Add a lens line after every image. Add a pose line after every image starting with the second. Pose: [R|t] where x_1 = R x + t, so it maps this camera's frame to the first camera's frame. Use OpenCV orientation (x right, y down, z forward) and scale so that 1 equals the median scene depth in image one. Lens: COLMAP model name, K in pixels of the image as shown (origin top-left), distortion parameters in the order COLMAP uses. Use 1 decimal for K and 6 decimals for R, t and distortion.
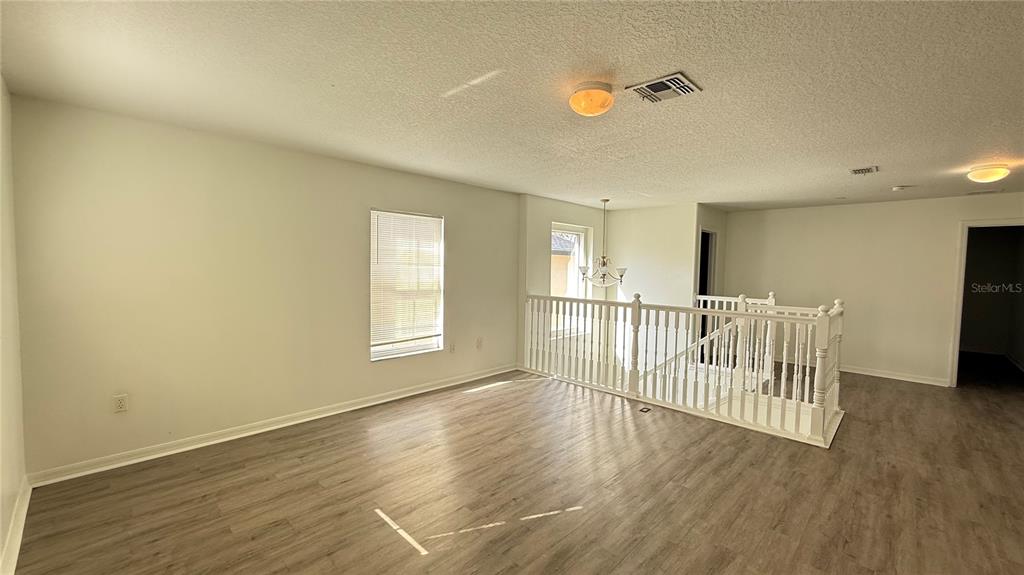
lens RADIAL K [[411.0, 0, 511.2], [0, 411.0, 288.0], [0, 0, 1]] dist [0.000883, -0.000162]
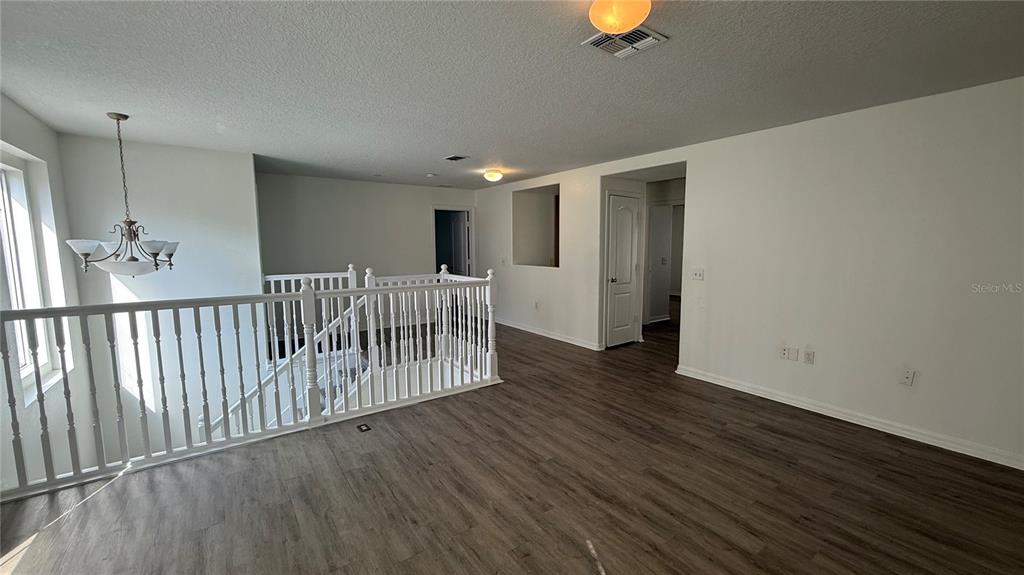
lens RADIAL K [[411.0, 0, 516.5], [0, 411.0, 292.4], [0, 0, 1]] dist [0.000883, -0.000162]
pose [[0.179055, -0.130164, 0.975191, -0.301204], [0.062945, 0.990694, 0.120676, -0.021885], [-0.981823, 0.039776, 0.185582, 0.526780]]
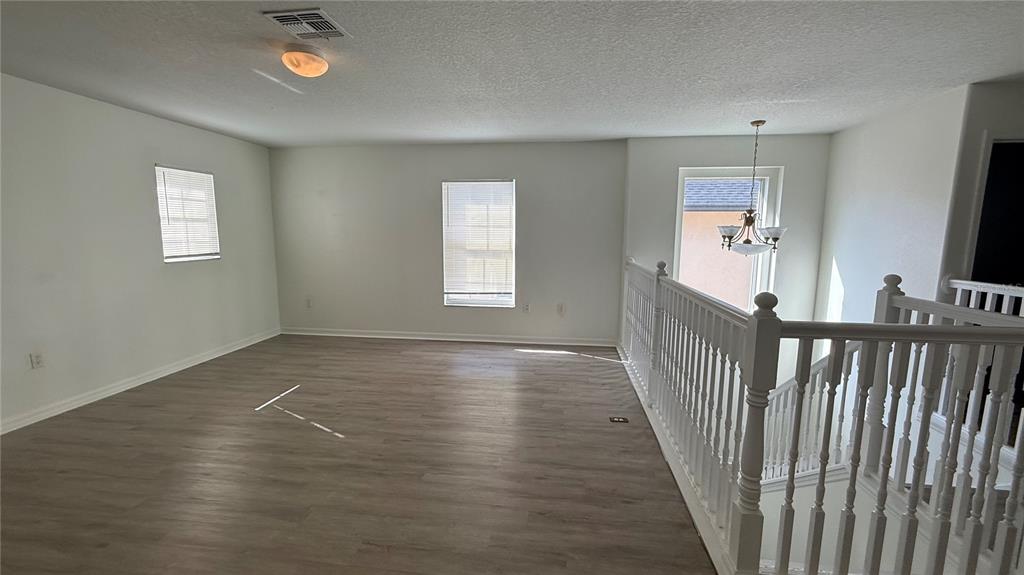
lens RADIAL K [[411.0, 0, 514.7], [0, 411.0, 288.3], [0, 0, 1]] dist [0.000883, -0.000162]
pose [[0.601922, 0.094329, -0.792964, 0.706183], [-0.038588, 0.995275, 0.089105, 0.006597], [0.797622, -0.023035, 0.602717, 0.385161]]
